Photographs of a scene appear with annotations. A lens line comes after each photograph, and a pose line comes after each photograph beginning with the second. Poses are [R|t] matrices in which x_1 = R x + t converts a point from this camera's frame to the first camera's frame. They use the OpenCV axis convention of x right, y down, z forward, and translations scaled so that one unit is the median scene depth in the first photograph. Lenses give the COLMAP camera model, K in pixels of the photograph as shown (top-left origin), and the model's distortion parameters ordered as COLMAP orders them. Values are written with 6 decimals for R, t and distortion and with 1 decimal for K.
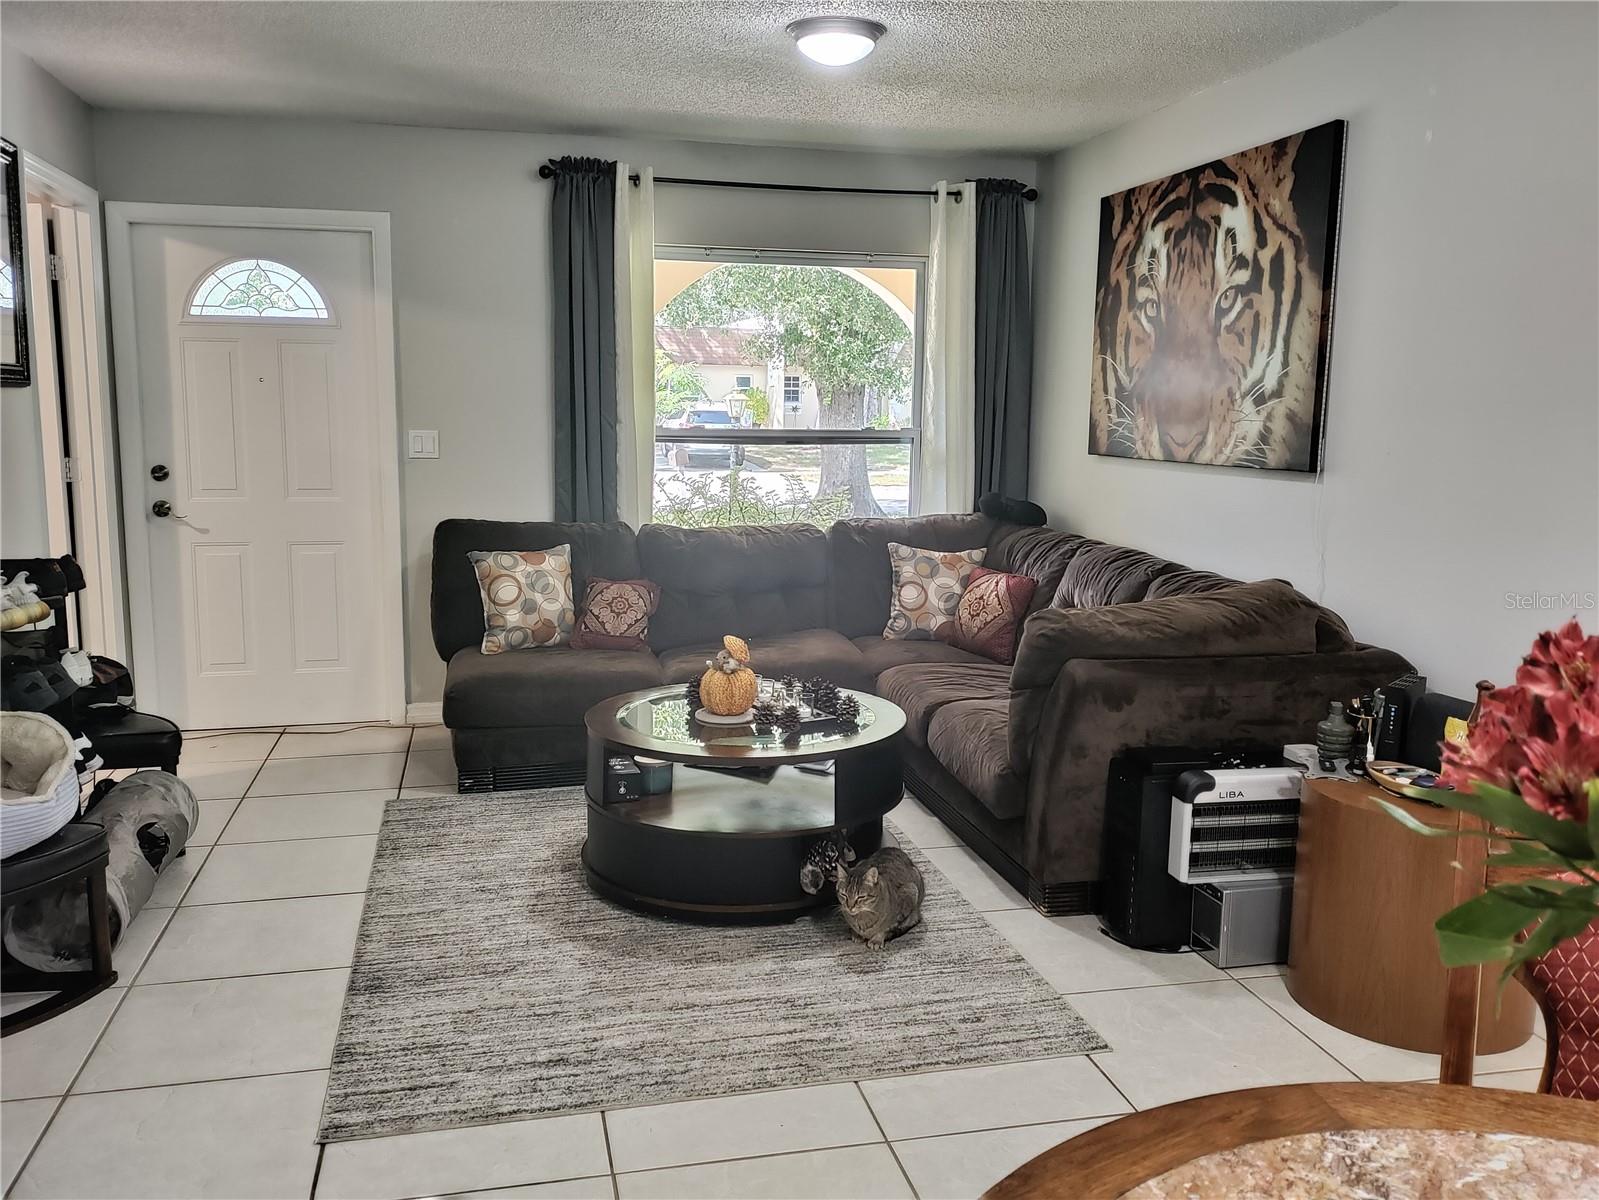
lens RADIAL K [[1356.8, 0, 799.5], [0, 1356.8, 600.0], [0, 0, 1]] dist [0.017410, -0.000624]
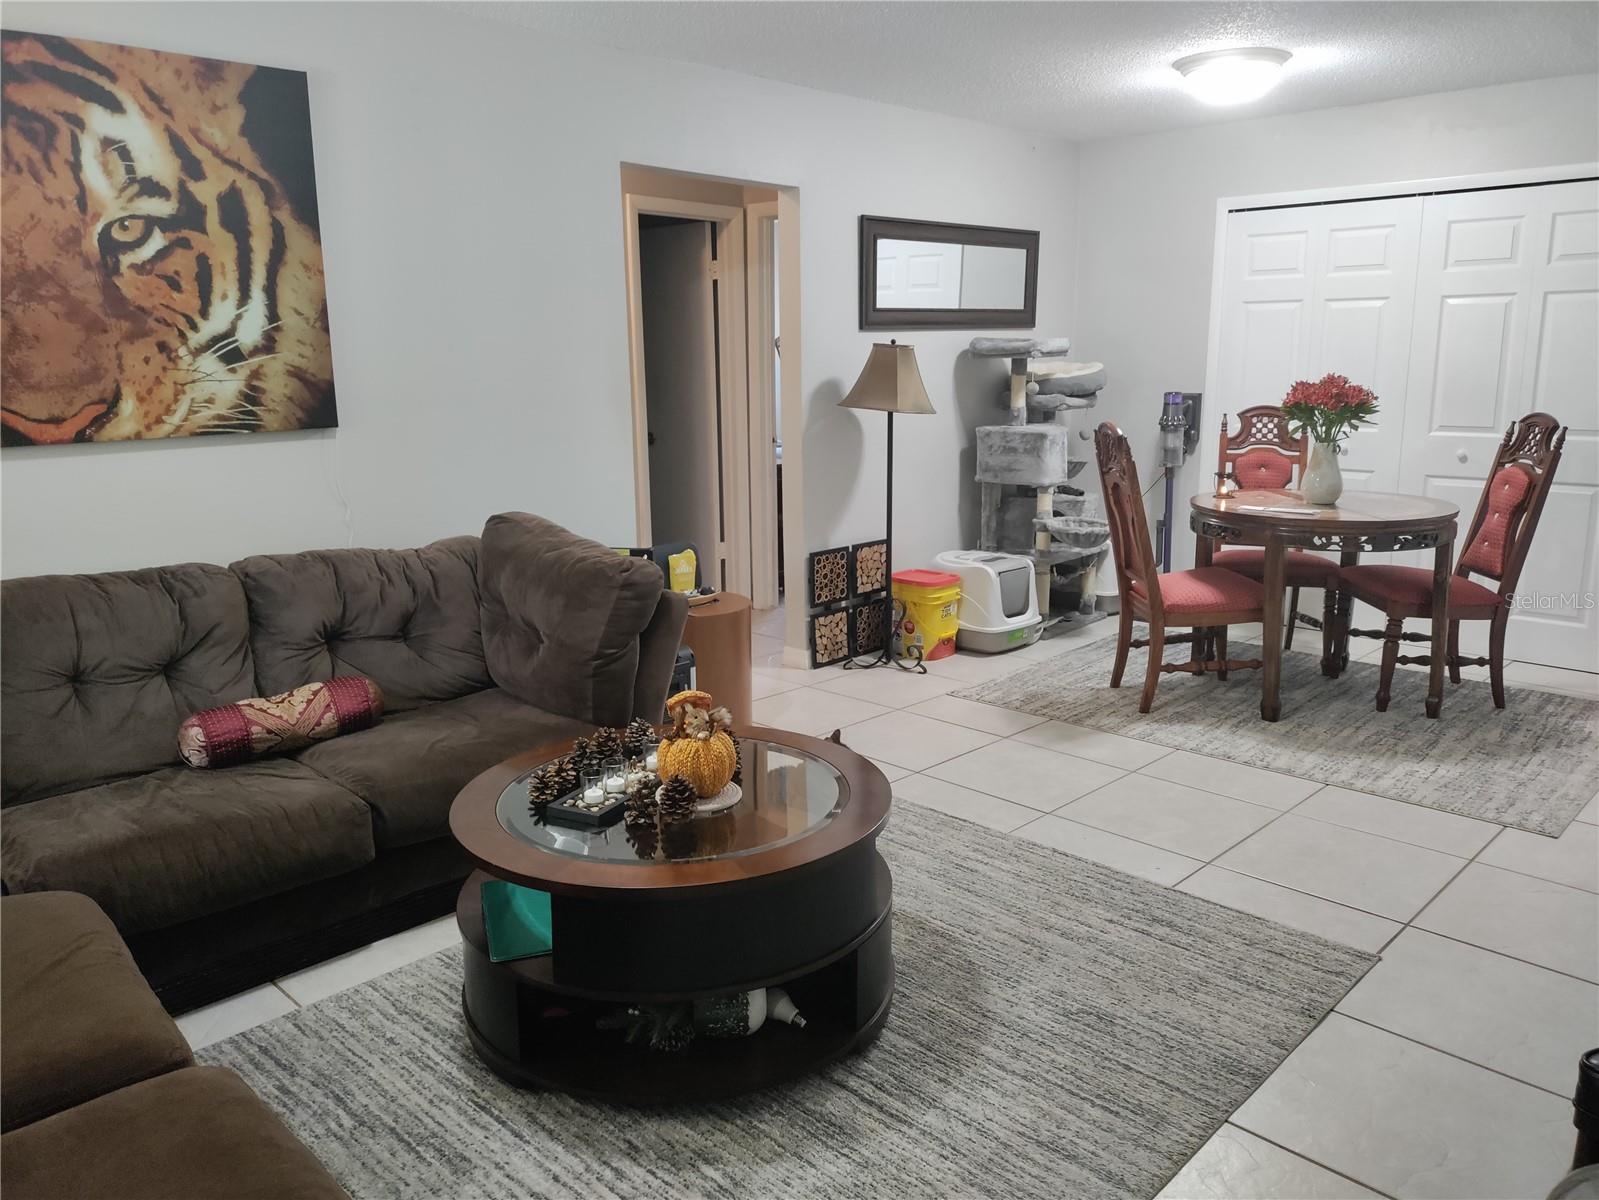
lens RADIAL K [[1171.5, 0, 799.5], [0, 1171.5, 600.0], [0, 0, 1]] dist [0.087175, -0.128861]
pose [[-0.536446, -0.181449, 0.824198, -0.532587], [0.123270, 0.949292, 0.289222, -0.175146], [-0.834883, 0.256751, -0.486877, 1.110033]]
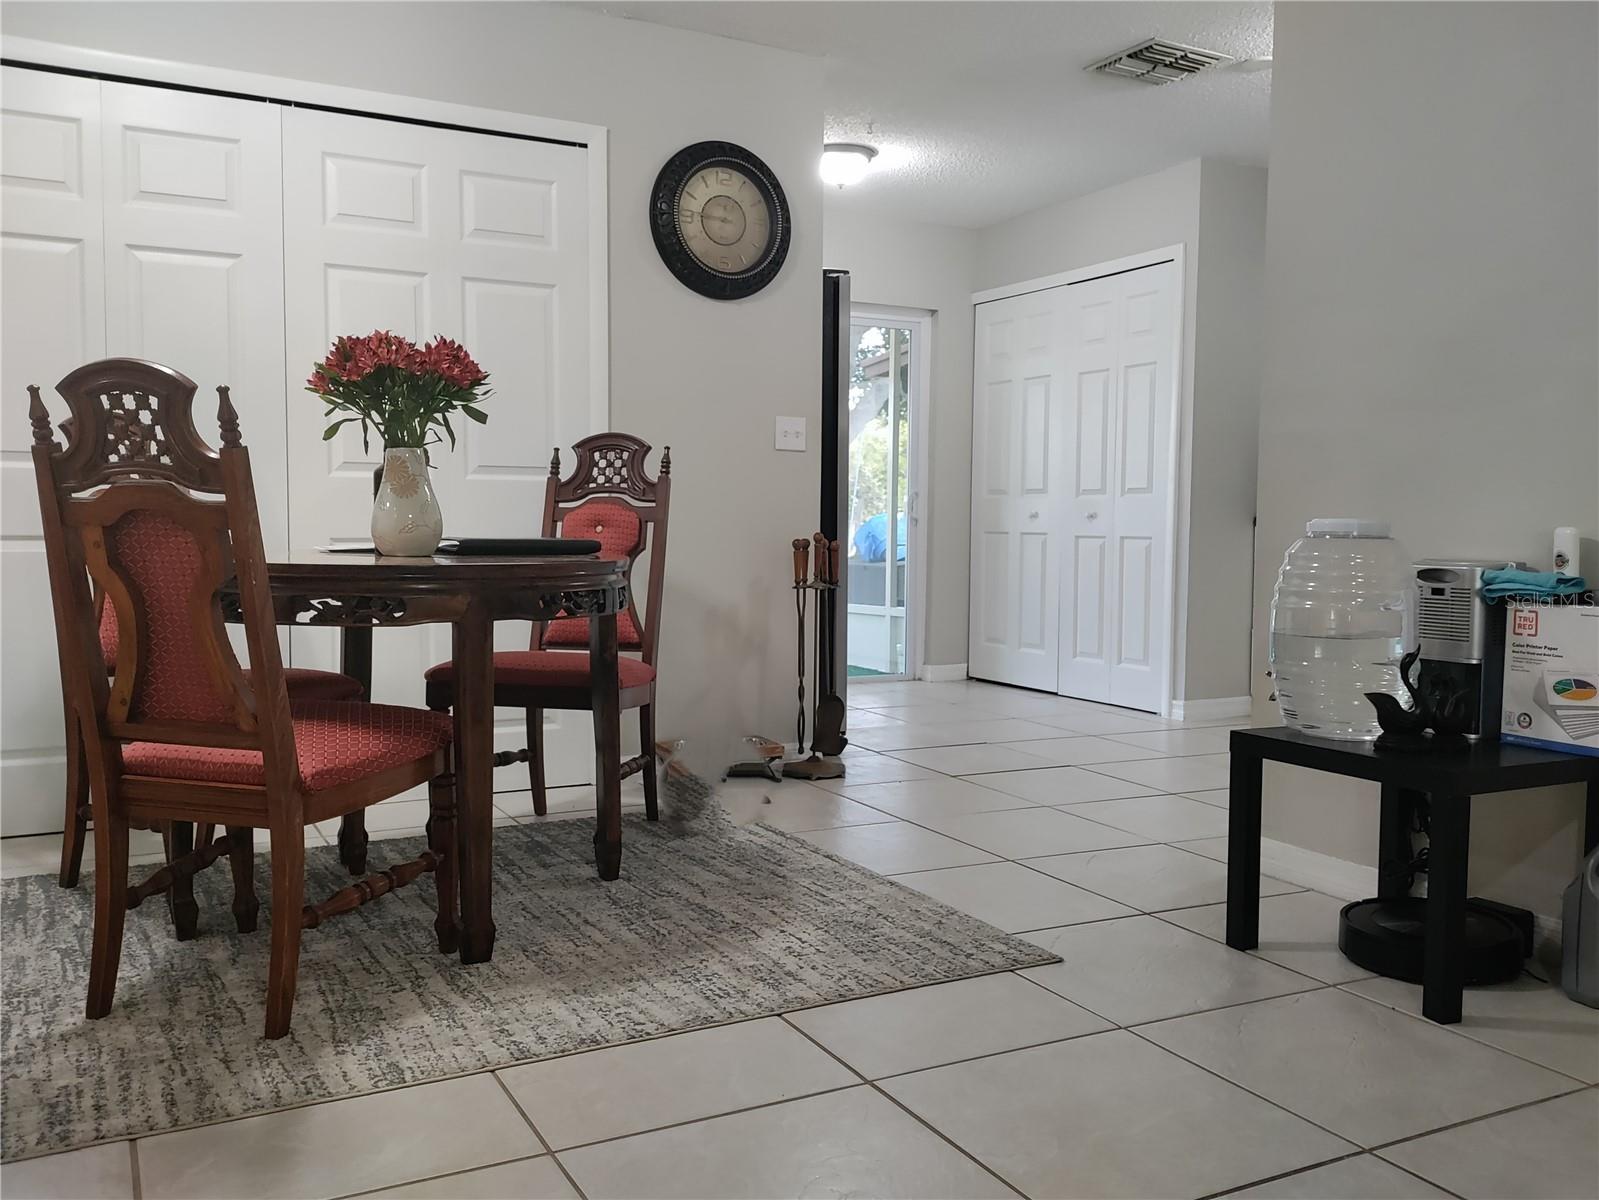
lens RADIAL K [[1356.8, 0, 799.5], [0, 1356.8, 600.0], [0, 0, 1]] dist [0.017410, -0.000624]
pose [[-0.965104, -0.005856, -0.261803, 0.103390], [-0.058660, 0.979179, 0.194341, -0.013252], [0.255213, 0.202916, -0.945352, 0.876854]]
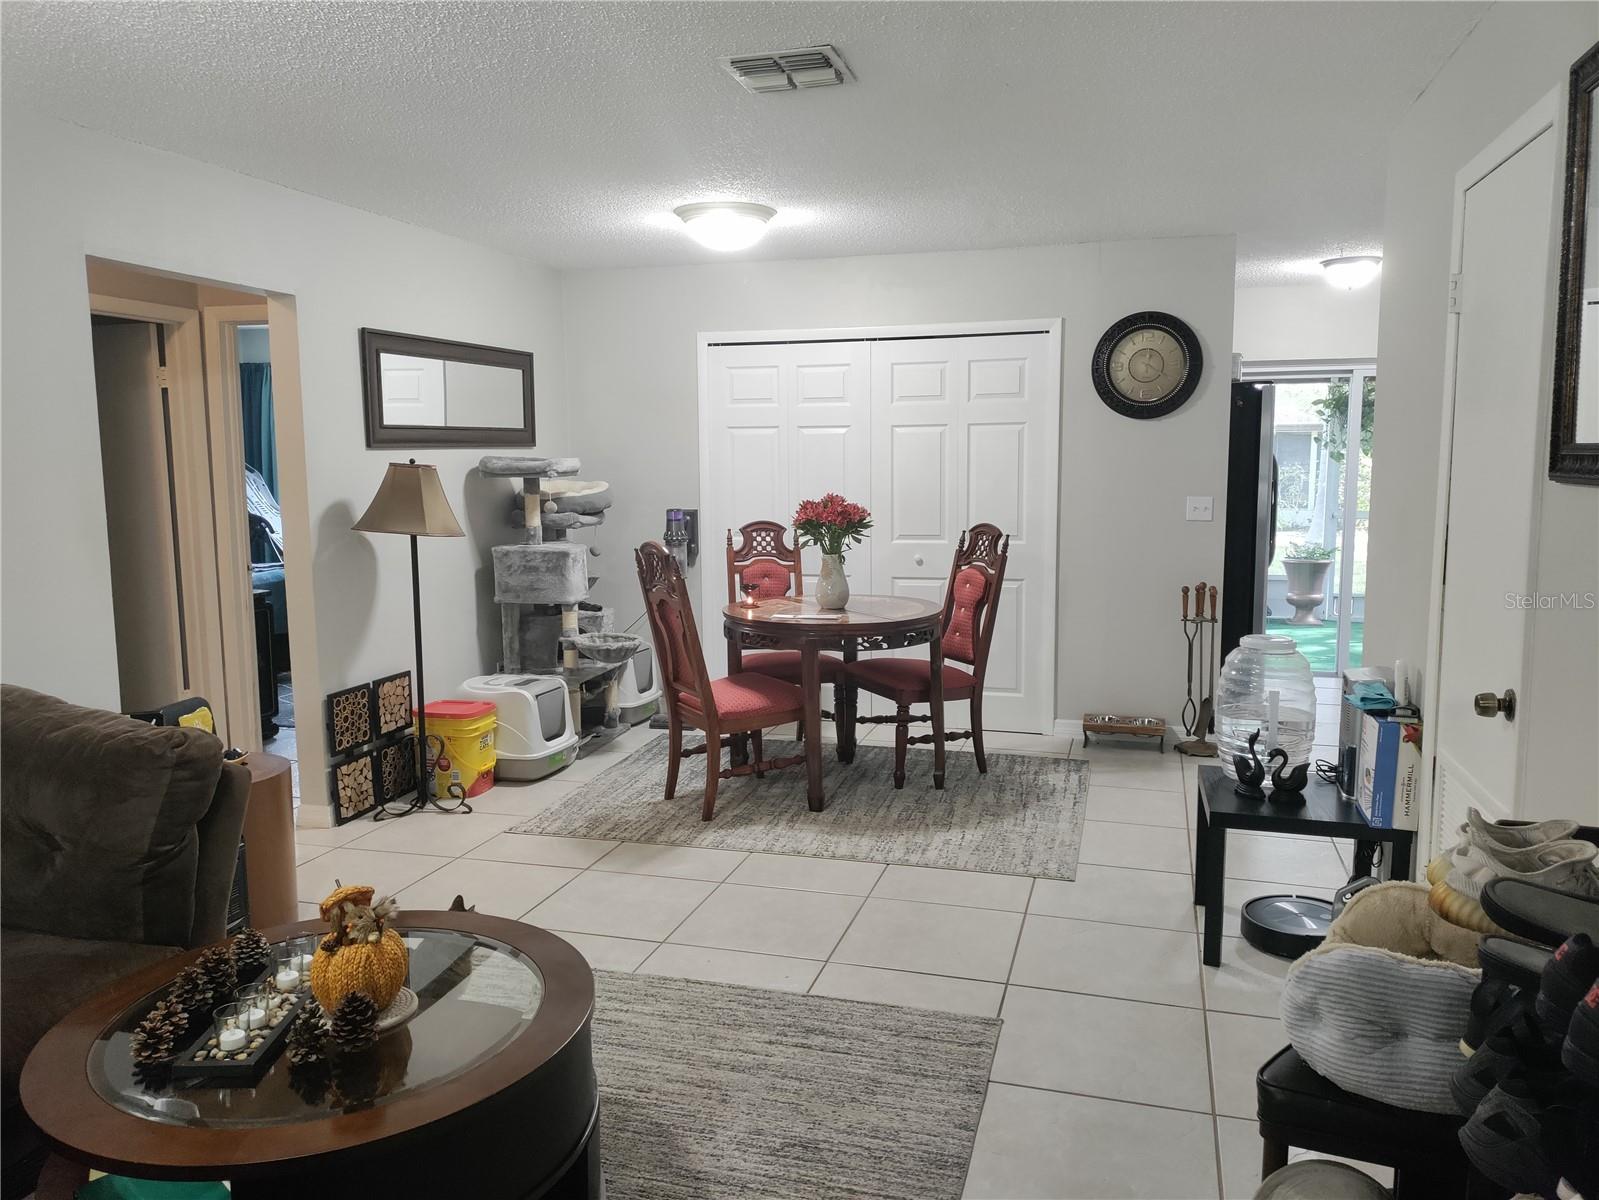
lens RADIAL K [[1168.9, 0, 799.5], [0, 1168.9, 600.0], [0, 0, 1]] dist [0.119478, -0.196833]
pose [[-0.870957, -0.065576, 0.486964, -0.430929], [0.067633, 0.965622, 0.250998, -0.196516], [-0.486682, 0.251543, -0.836580, 1.174308]]
